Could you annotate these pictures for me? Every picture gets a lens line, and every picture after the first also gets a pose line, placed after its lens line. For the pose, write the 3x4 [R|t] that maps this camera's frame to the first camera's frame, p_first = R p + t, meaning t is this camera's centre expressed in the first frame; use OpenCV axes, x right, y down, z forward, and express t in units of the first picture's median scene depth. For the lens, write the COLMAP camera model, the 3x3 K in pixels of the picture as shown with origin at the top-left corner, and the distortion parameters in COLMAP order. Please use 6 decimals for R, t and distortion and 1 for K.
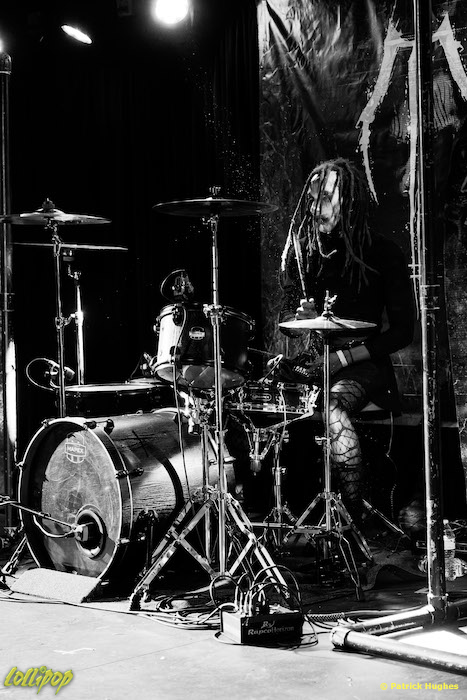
lens RADIAL K [[1482.0, 0, 233.5], [0, 1482.0, 350.0], [0, 0, 1]] dist [0.449112, 0.162347]
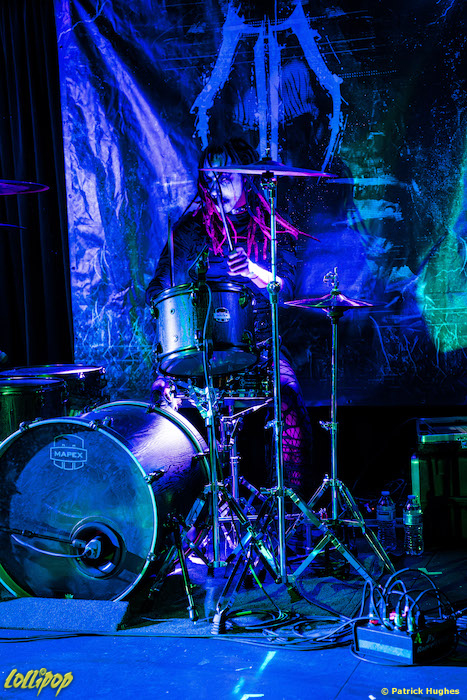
lens RADIAL K [[1230.5, 0, 246.2], [0, 1230.5, 348.9], [0, 0, 1]] dist [0.434693, 0.132603]
pose [[0.897651, -0.038733, 0.439002, -0.318026], [0.036707, 0.999240, 0.013105, -0.000472], [-0.439176, 0.004351, 0.898391, 0.290374]]
